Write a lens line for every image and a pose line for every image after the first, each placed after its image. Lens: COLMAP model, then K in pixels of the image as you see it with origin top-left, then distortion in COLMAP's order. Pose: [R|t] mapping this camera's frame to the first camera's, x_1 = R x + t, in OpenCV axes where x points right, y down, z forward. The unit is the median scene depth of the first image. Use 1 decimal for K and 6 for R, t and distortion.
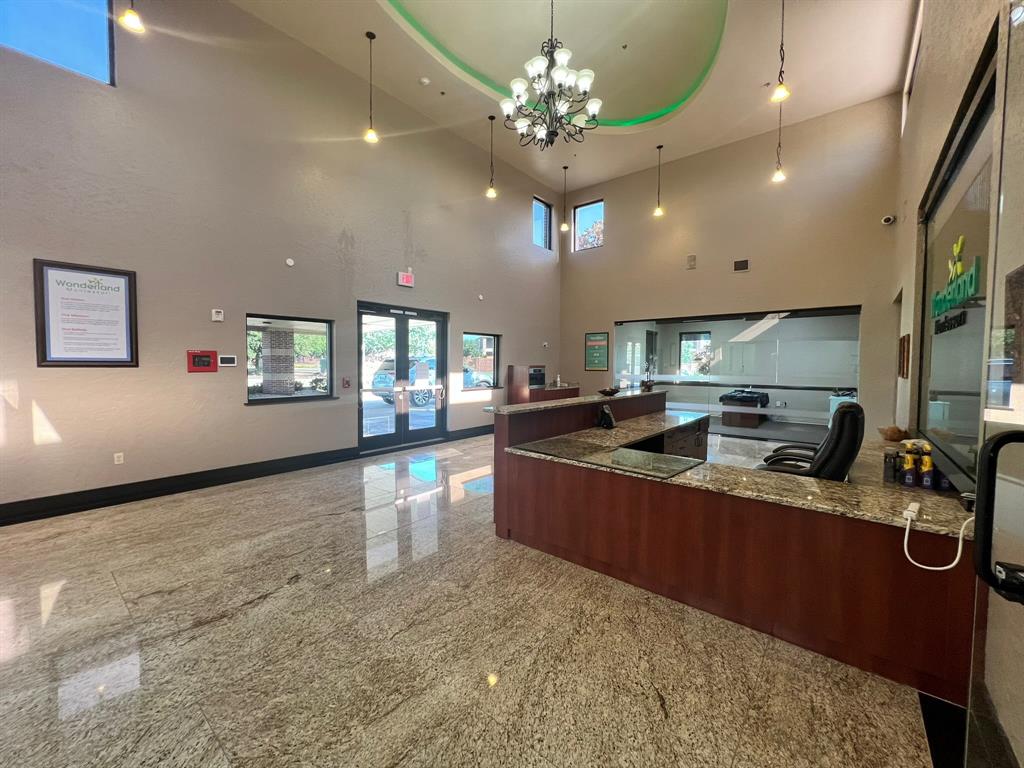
lens RADIAL K [[408.7, 0, 512.7], [0, 408.7, 379.9], [0, 0, 1]] dist [0.000749, 0.000395]
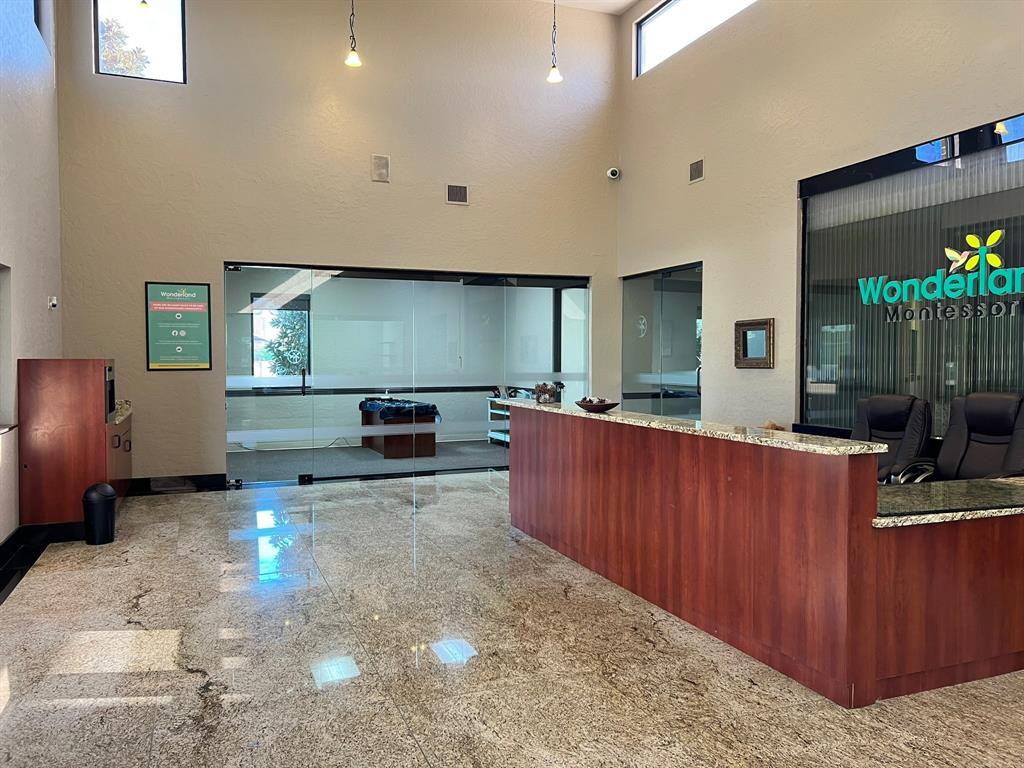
lens RADIAL K [[765.1, 0, 512.0], [0, 765.1, 384.0], [0, 0, 1]] dist [0.064796, -0.070987]
pose [[0.481641, -0.038149, 0.875538, -0.362499], [0.039310, 0.998987, 0.021903, -0.013066], [-0.875487, 0.023868, 0.482653, 0.320282]]
